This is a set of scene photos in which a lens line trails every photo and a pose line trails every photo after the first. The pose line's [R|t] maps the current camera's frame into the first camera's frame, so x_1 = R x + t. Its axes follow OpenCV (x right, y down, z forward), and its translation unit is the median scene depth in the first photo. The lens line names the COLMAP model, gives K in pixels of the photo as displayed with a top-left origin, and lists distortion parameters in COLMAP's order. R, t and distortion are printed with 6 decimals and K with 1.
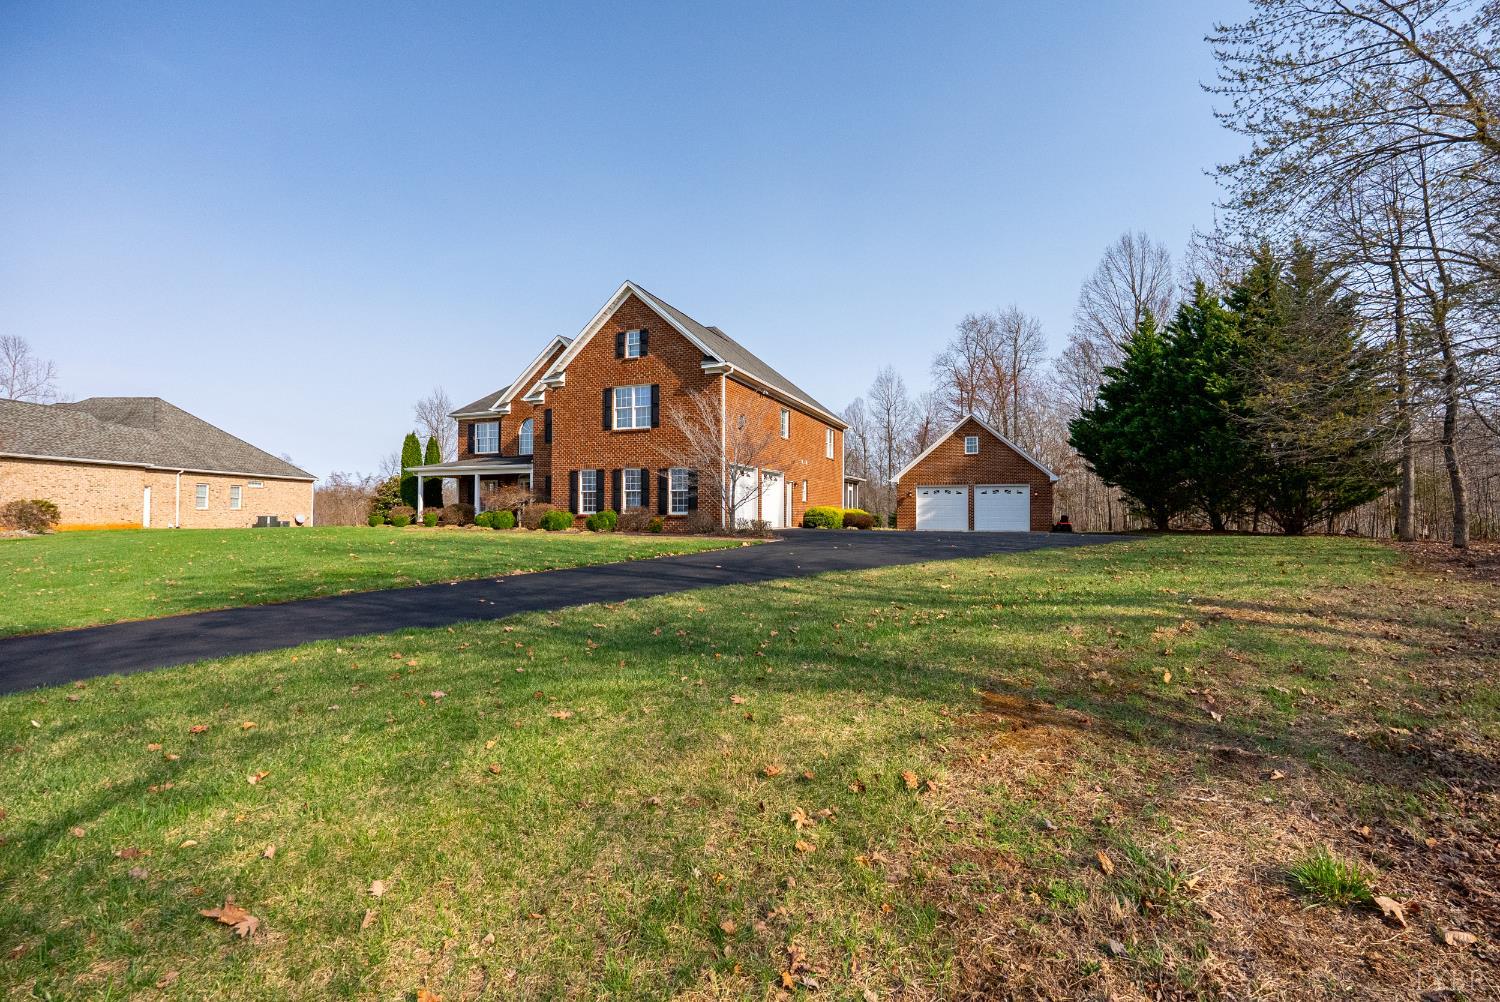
lens RADIAL K [[657.1, 0, 750.0], [0, 657.1, 501.0], [0, 0, 1]] dist [-0.000250, 0.000060]
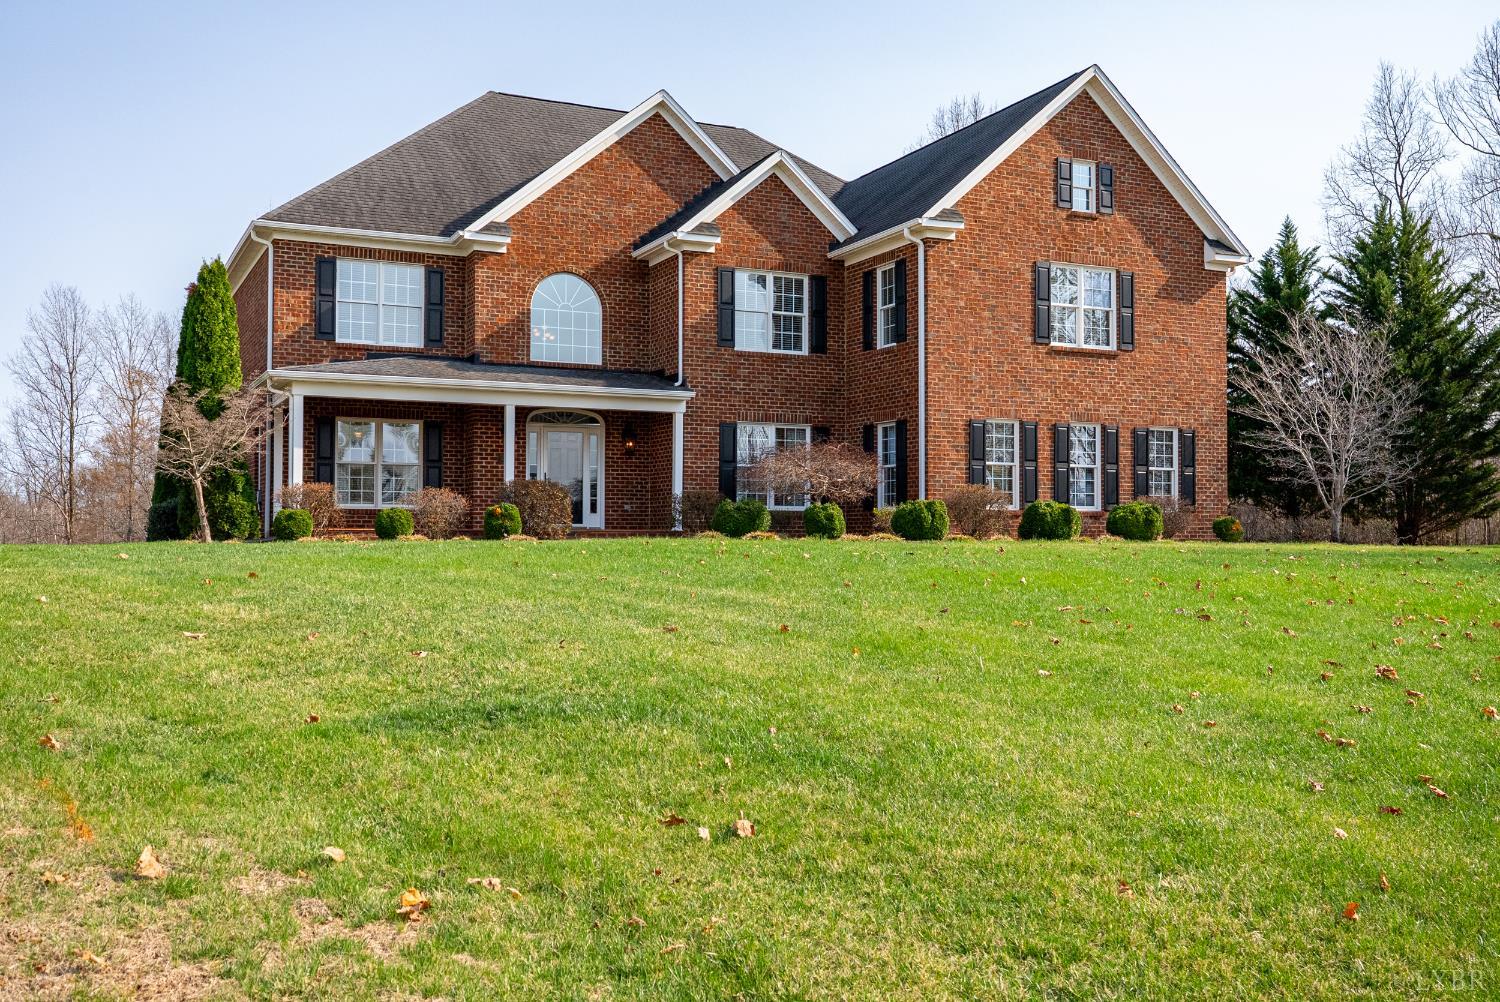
lens RADIAL K [[1403.9, 0, 750.0], [0, 1403.9, 501.0], [0, 0, 1]] dist [0.018421, -0.008177]
pose [[0.661212, 0.019463, 0.749947, -0.846302], [-0.014089, 0.999809, -0.013525, 0.022037], [-0.750067, -0.001623, 0.661360, 0.325041]]
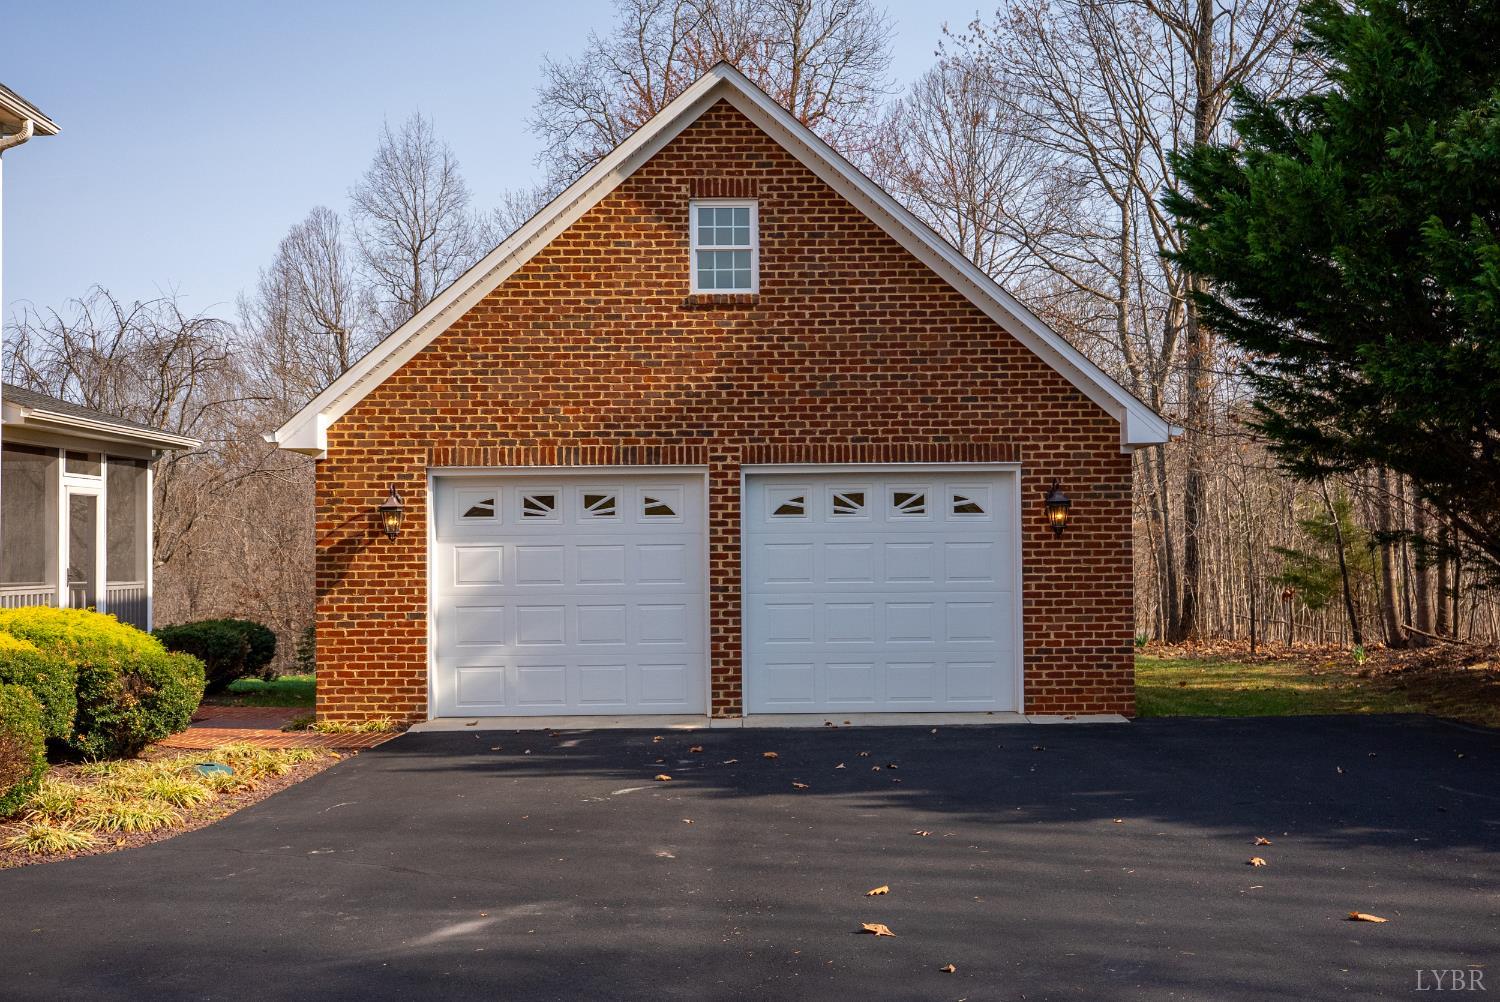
lens RADIAL K [[1491.5, 0, 750.0], [0, 1491.5, 501.0], [0, 0, 1]] dist [0.018306, 0.008134]
pose [[0.919198, -0.001940, 0.393790, 0.188524], [0.004765, 0.999969, -0.006195, -0.012521], [-0.393766, 0.007570, 0.919180, 0.644012]]
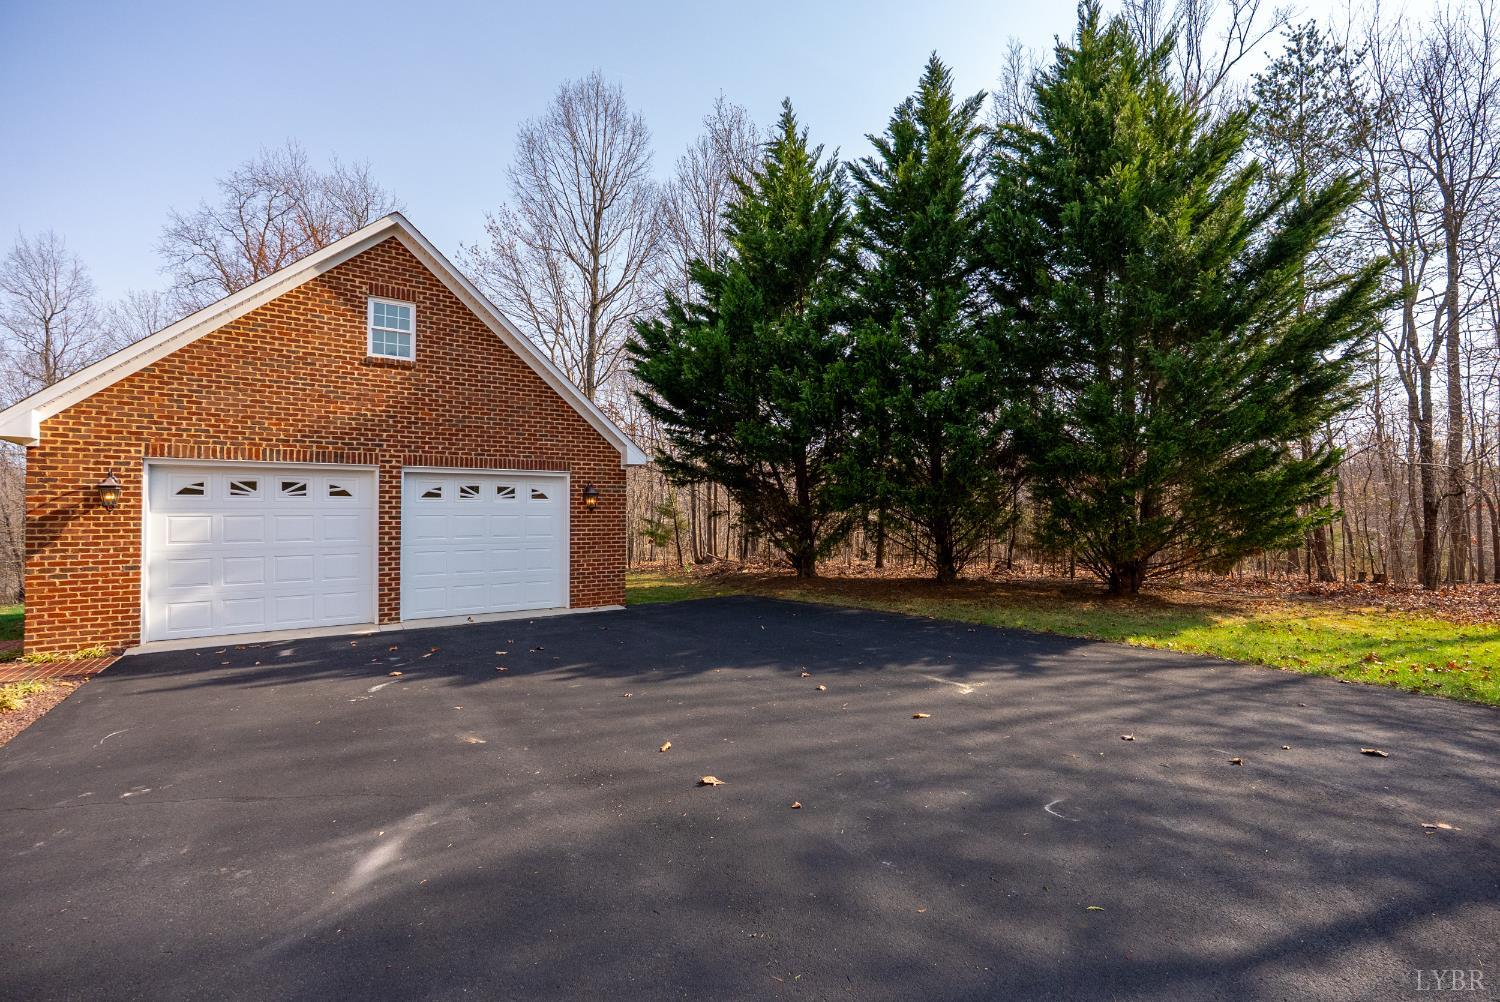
lens RADIAL K [[678.7, 0, 750.0], [0, 678.7, 501.0], [0, 0, 1]] dist [-0.000936, -0.000211]
pose [[0.537347, 0.009511, 0.843307, 0.177132], [-0.012519, 0.999916, -0.003300, -0.010442], [-0.843268, -0.008784, 0.537421, 0.733828]]
